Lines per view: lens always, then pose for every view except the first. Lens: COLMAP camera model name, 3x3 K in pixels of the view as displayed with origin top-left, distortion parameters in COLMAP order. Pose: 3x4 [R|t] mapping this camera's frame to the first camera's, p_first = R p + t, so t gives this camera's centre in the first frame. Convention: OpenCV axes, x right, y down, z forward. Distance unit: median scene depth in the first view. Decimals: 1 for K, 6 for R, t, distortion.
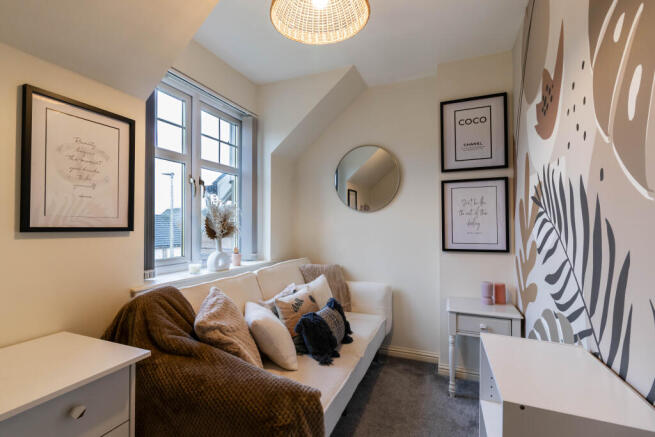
lens RADIAL K [[307.1, 0, 330.8], [0, 307.1, 213.4], [0, 0, 1]] dist [0.003755, 0.000222]
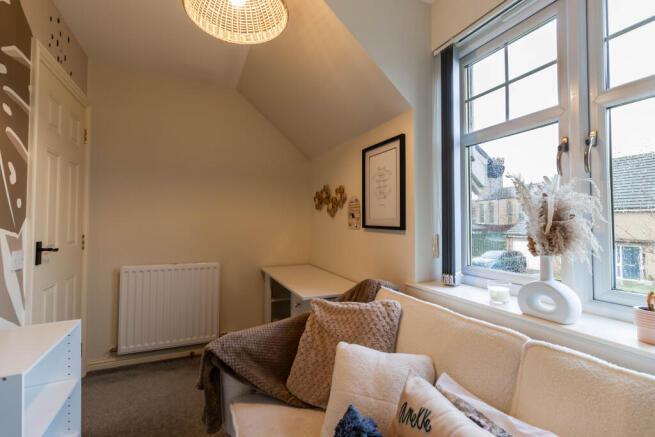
lens RADIAL K [[307.1, 0, 330.8], [0, 307.1, 213.4], [0, 0, 1]] dist [0.003755, 0.000222]
pose [[-0.710307, -0.015183, -0.703728, 0.359216], [0.027747, 0.998386, -0.049546, 0.045170], [0.703344, -0.054719, -0.708740, 1.636812]]
